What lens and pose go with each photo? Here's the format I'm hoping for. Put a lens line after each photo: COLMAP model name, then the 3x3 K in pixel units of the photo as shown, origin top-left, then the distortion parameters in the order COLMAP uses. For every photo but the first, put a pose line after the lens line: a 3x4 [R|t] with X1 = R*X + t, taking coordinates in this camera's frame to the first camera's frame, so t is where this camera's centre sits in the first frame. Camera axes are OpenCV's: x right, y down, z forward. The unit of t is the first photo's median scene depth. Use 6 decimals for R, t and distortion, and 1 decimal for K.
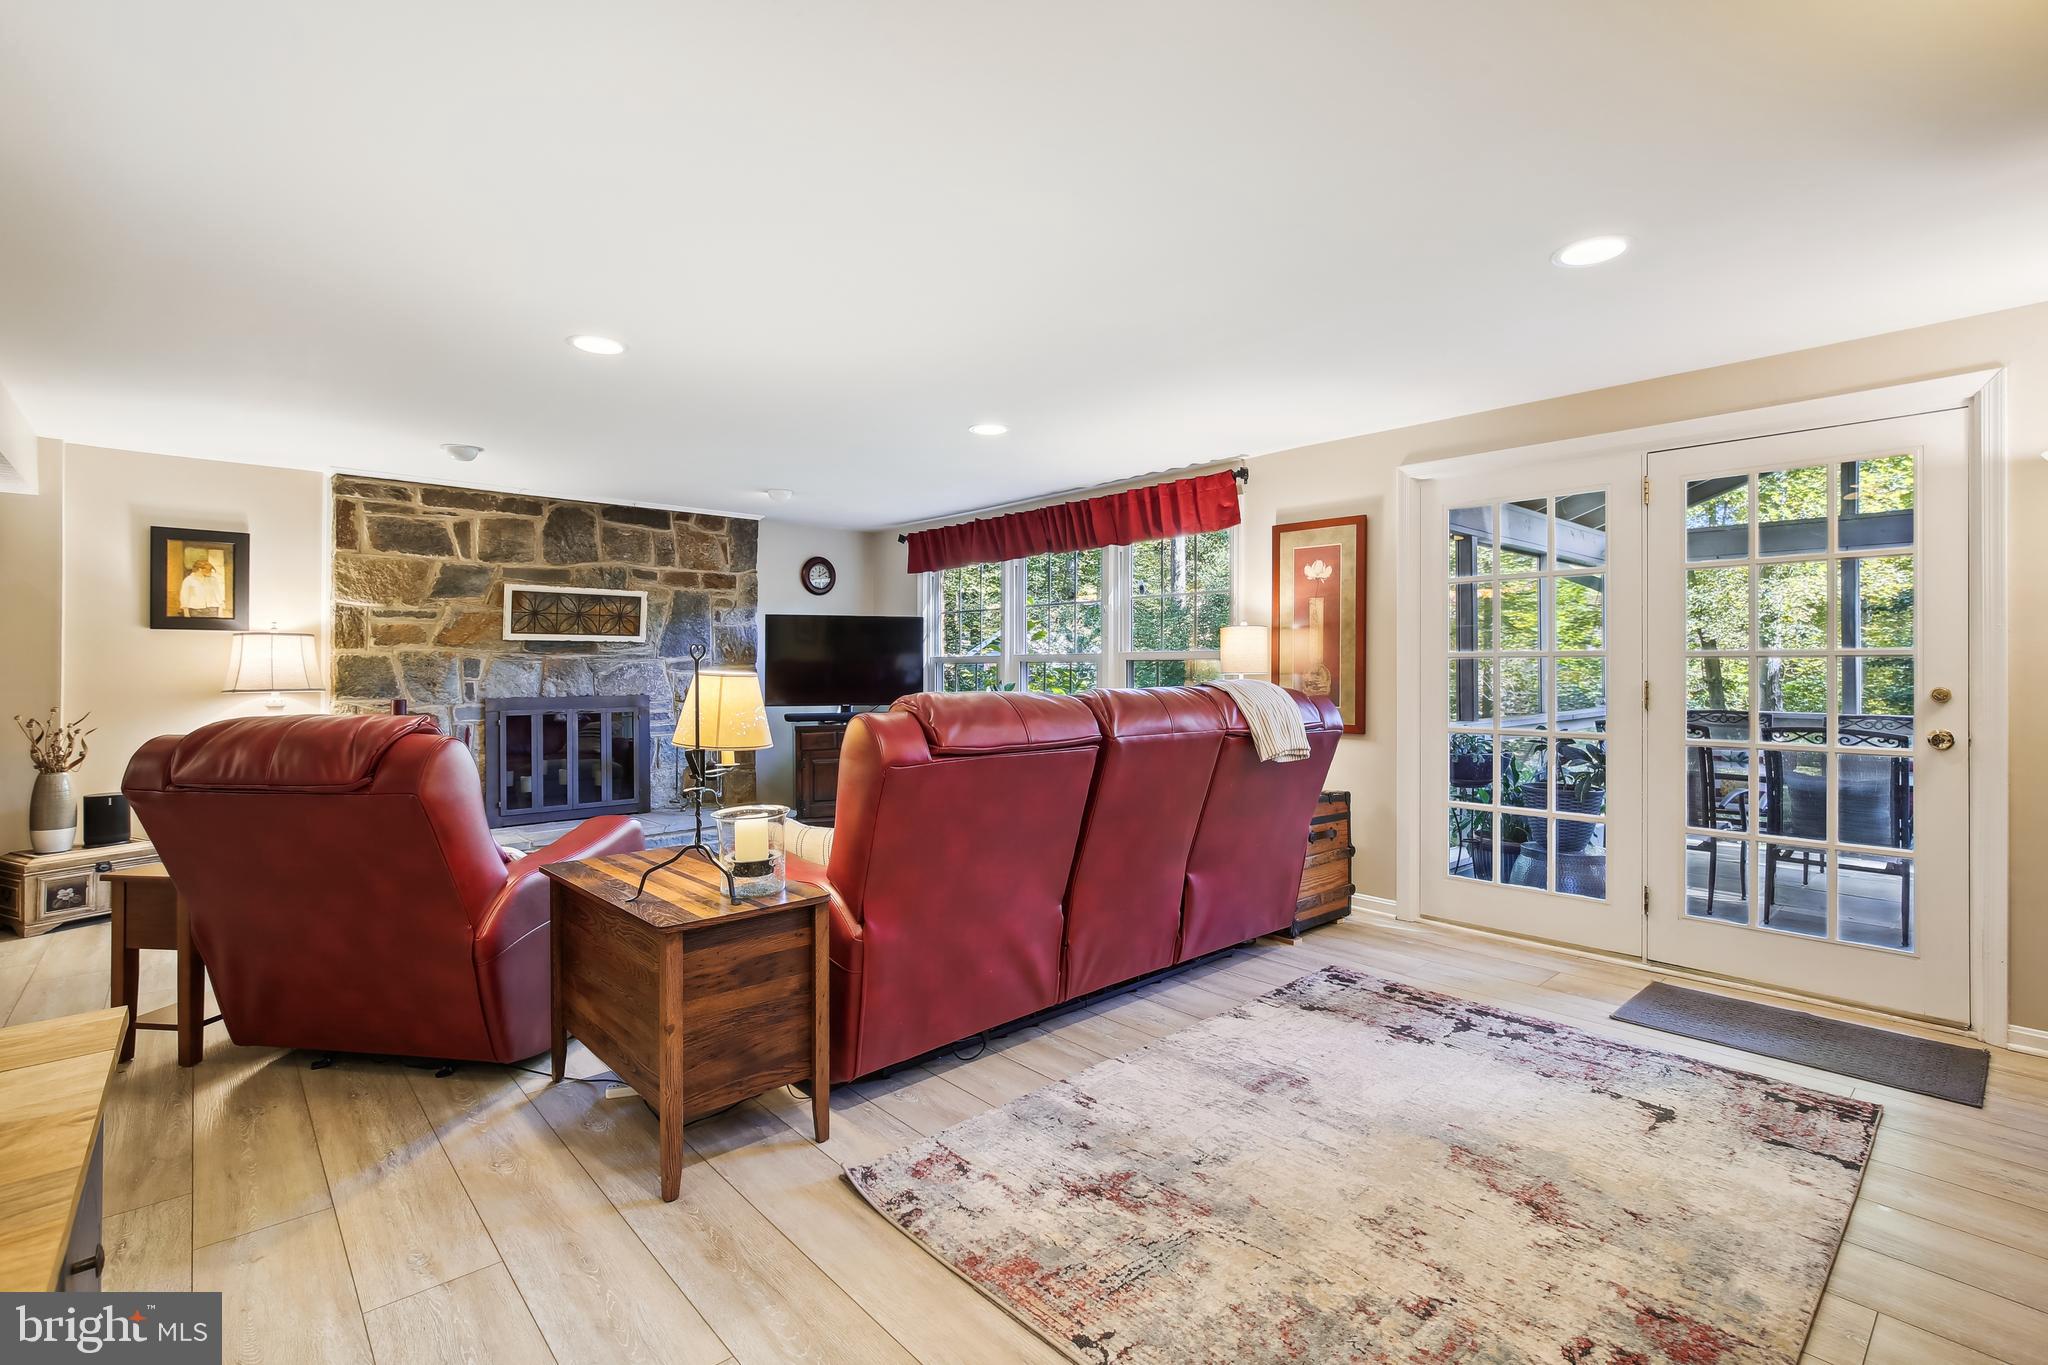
lens RADIAL K [[949.0, 0, 1009.0], [0, 949.0, 665.0], [0, 0, 1]] dist [-0.019934, 0.003036]
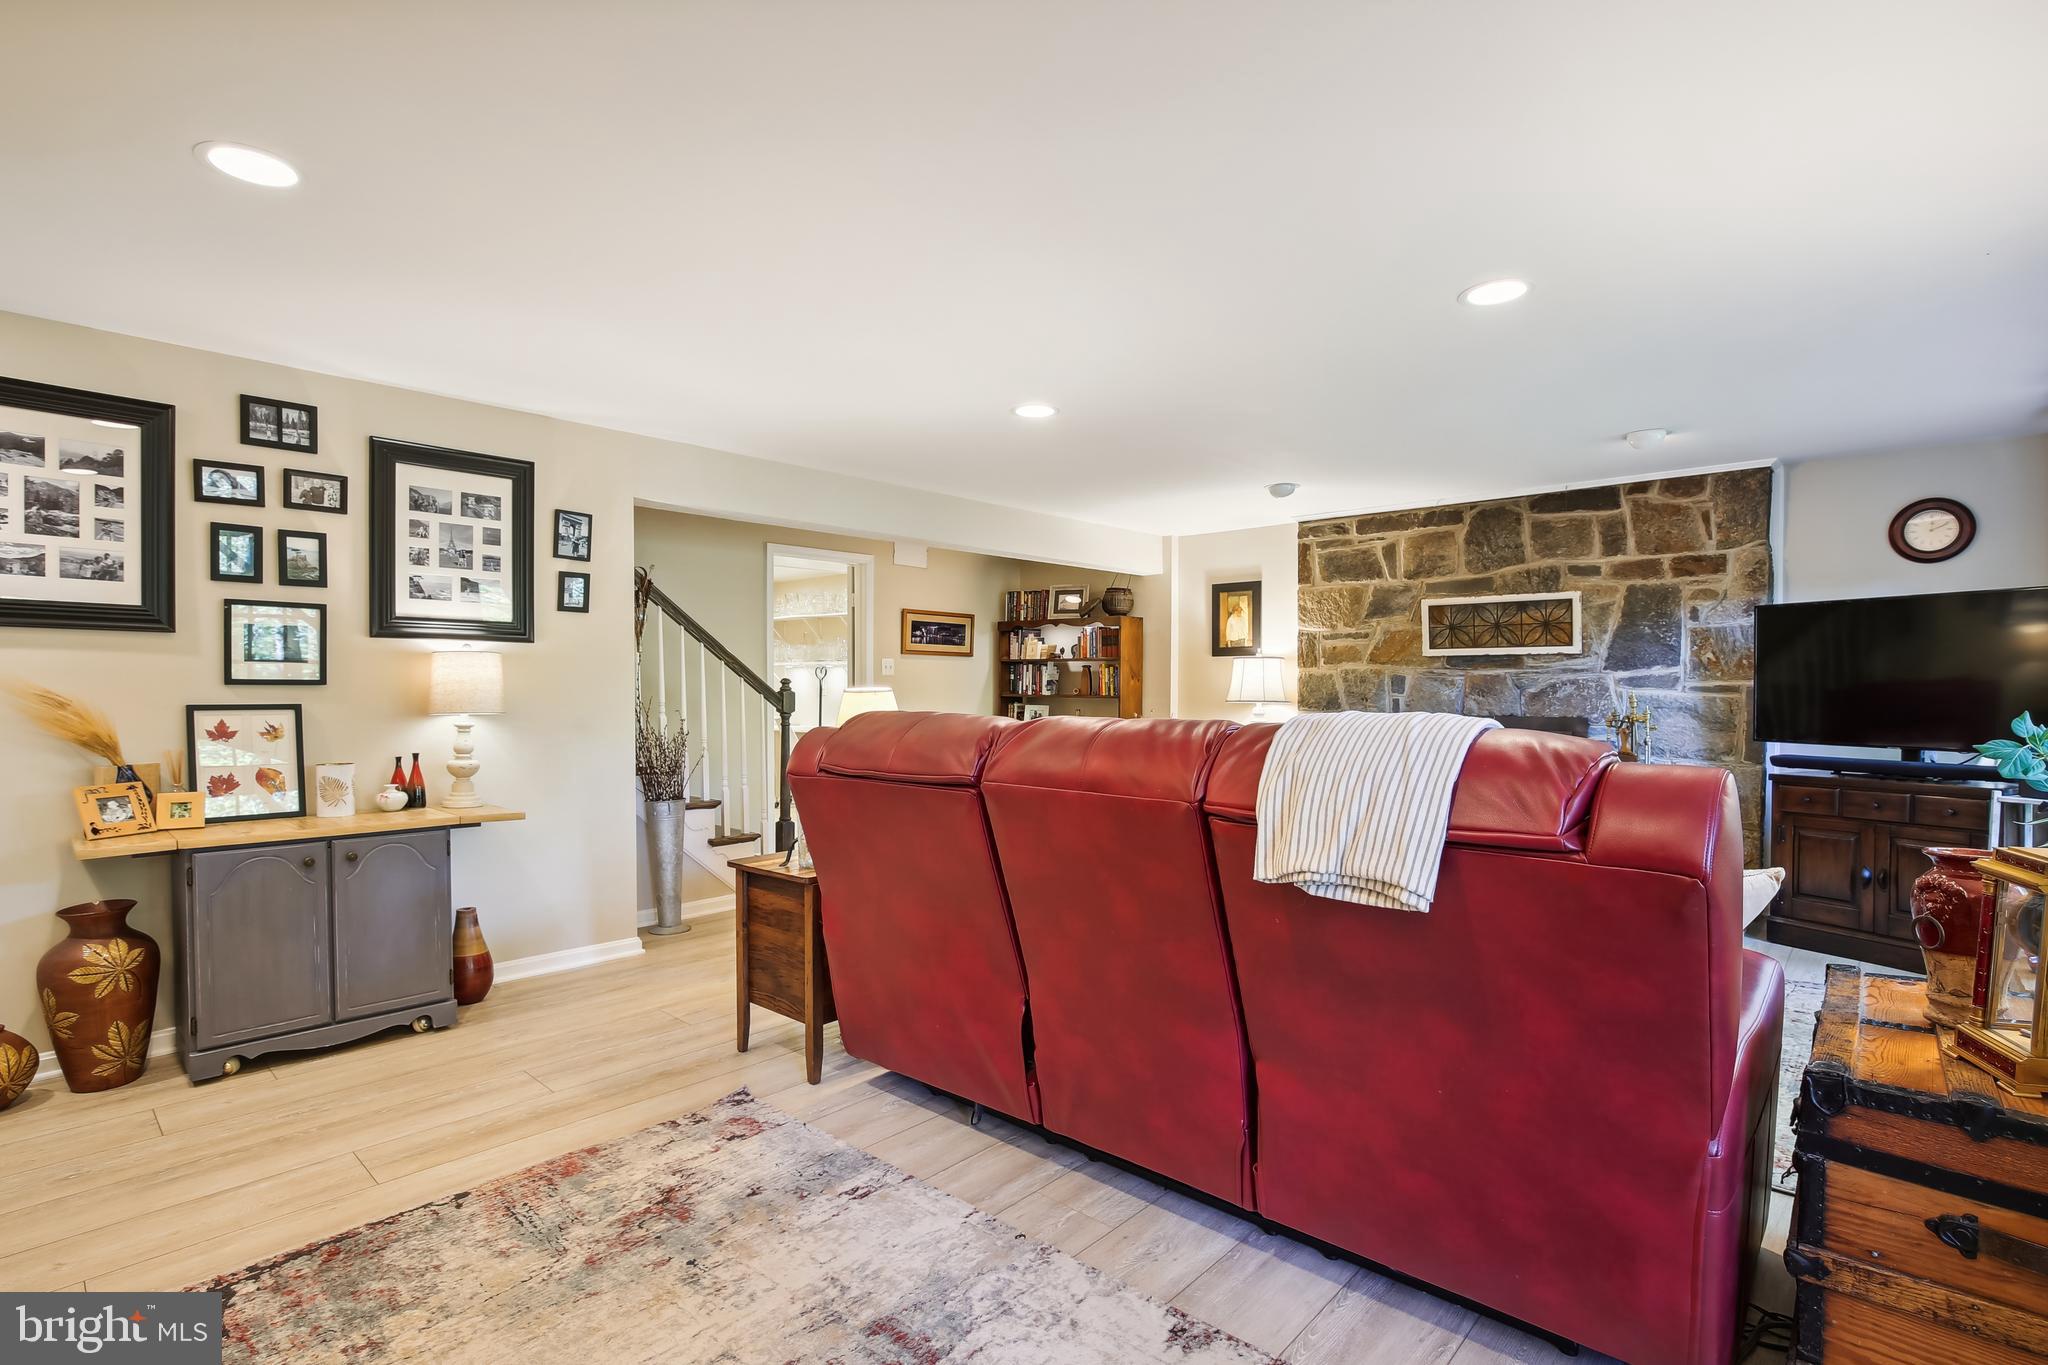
lens RADIAL K [[949.0, 0, 1009.9], [0, 949.0, 701.0], [0, 0, 1]] dist [-0.019934, 0.003036]
pose [[0.104579, 0.019289, -0.994330, 0.431408], [0.004176, 0.999795, 0.019835, -0.000875], [0.994508, -0.006227, 0.104477, 0.482144]]
